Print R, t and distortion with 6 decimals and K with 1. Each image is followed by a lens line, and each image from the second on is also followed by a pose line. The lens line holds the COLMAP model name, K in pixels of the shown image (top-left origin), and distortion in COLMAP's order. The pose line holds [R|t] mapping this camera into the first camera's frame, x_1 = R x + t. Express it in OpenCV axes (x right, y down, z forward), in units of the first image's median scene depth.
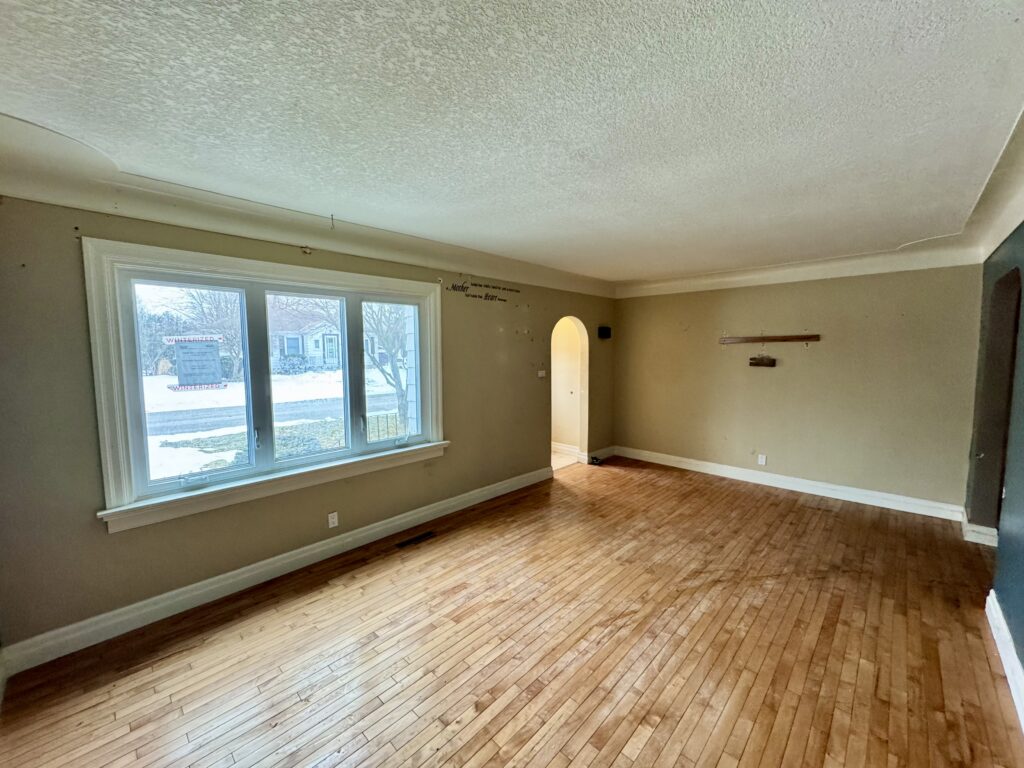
lens RADIAL K [[406.6, 0, 510.9], [0, 406.6, 382.4], [0, 0, 1]] dist [-0.003485, 0.000062]
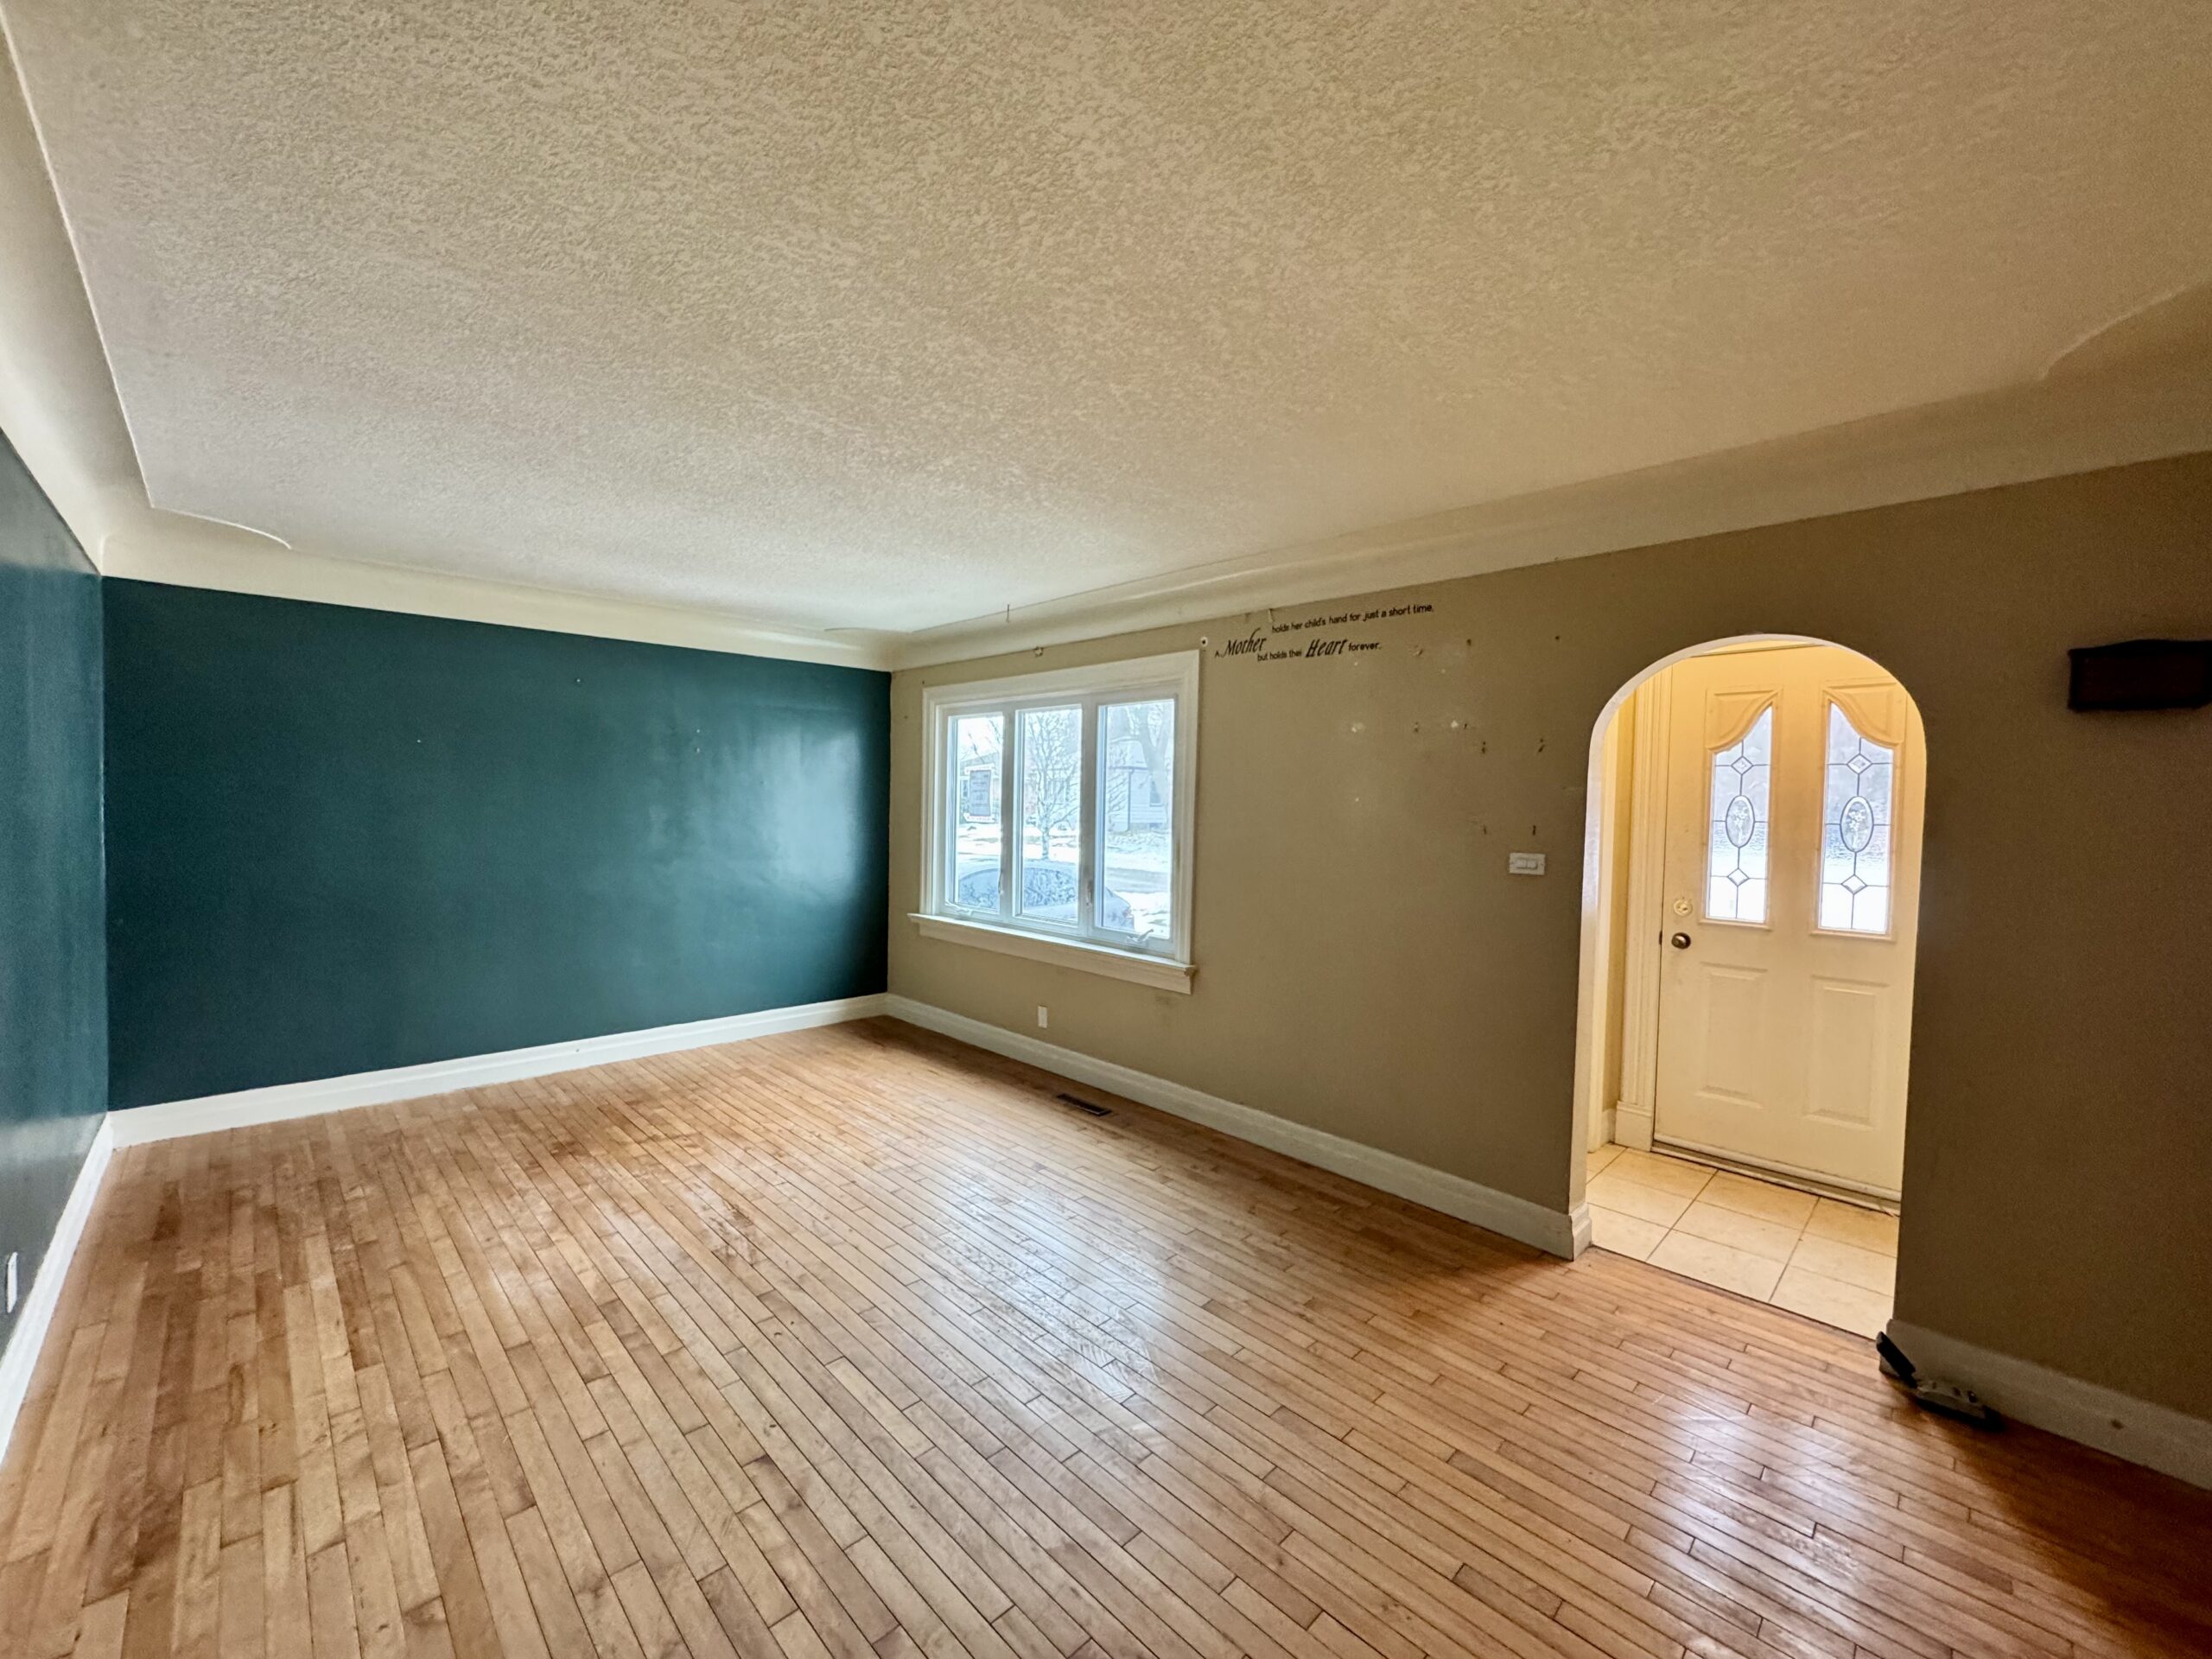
lens RADIAL K [[878.3, 0, 1103.3], [0, 878.3, 830.4], [0, 0, 1]] dist [-0.003485, 0.000062]
pose [[-0.023521, 0.037498, -0.999020, 0.917095], [-0.100514, 0.994144, 0.039682, -0.051183], [0.994658, 0.101349, -0.019614, 0.925163]]
